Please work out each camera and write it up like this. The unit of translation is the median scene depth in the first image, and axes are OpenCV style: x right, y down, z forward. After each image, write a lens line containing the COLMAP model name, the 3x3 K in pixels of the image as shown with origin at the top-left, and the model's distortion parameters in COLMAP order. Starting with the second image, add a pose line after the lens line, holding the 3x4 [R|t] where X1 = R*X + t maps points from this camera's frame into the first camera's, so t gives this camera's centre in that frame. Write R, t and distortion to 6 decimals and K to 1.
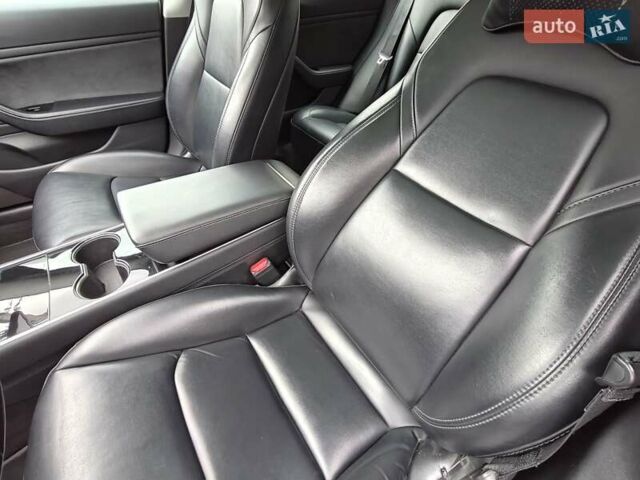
lens RADIAL K [[293.6, 0, 320.0], [0, 293.6, 240.0], [0, 0, 1]] dist [-0.001353, -0.000371]
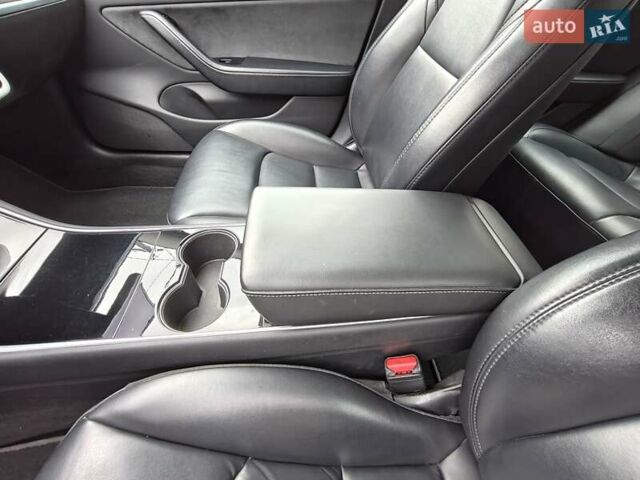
lens RADIAL K [[306.2, 0, 320.0], [0, 306.2, 240.0], [0, 0, 1]] dist [-0.000589, -0.000288]
pose [[0.857536, 0.368298, -0.359151, -0.150745], [-0.367043, 0.927219, 0.074454, -0.095852], [0.360433, 0.067977, 0.930305, 0.229699]]
